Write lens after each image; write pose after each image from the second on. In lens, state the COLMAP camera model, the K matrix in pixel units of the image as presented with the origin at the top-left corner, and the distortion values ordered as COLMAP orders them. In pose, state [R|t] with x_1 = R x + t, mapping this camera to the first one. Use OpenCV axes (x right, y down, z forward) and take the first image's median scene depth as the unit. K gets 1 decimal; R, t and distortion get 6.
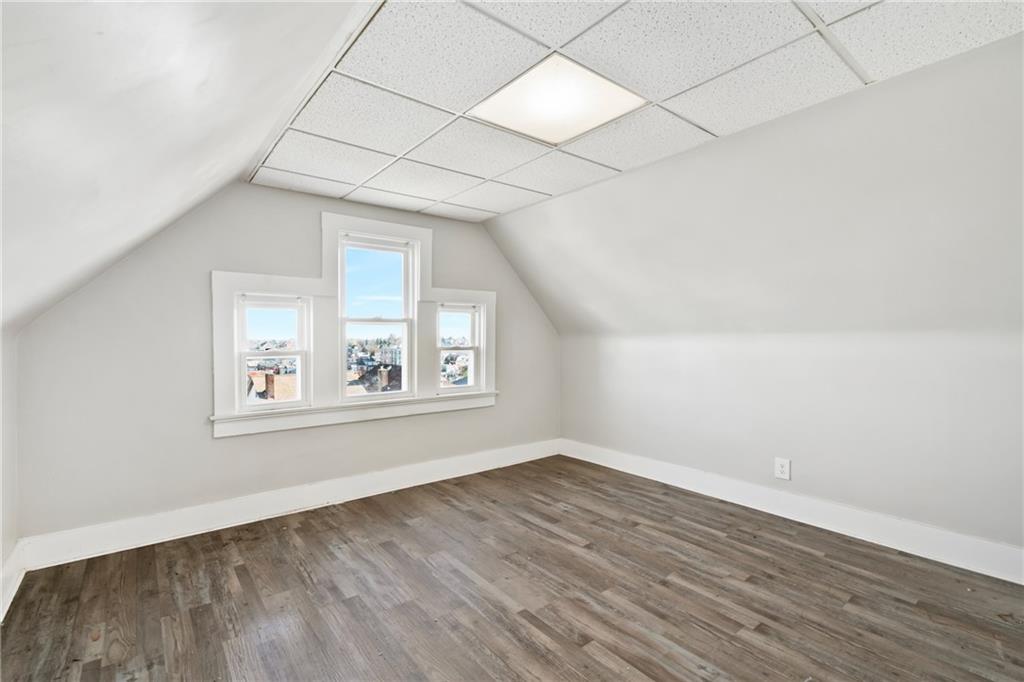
lens RADIAL K [[466.2, 0, 508.9], [0, 466.2, 336.0], [0, 0, 1]] dist [-0.020161, 0.009273]
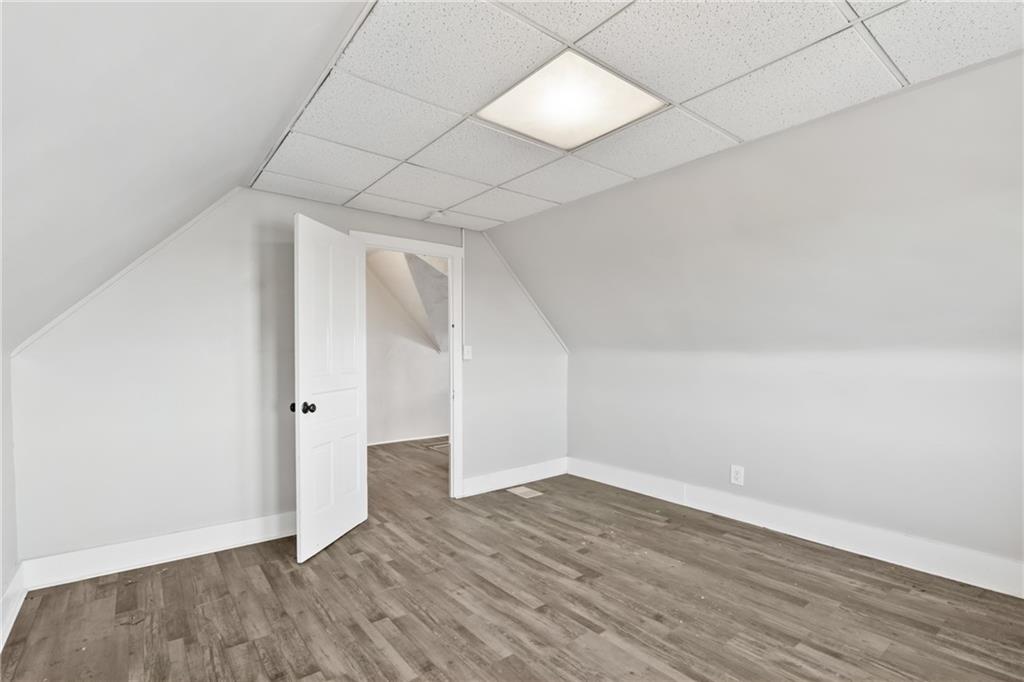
lens RADIAL K [[466.2, 0, 508.9], [0, 466.2, 336.0], [0, 0, 1]] dist [-0.020161, 0.009273]
pose [[-0.999850, 0.004678, 0.016695, 0.207141], [0.004097, 0.999391, -0.034640, 0.001632], [-0.016847, -0.034567, -0.999260, 2.034174]]
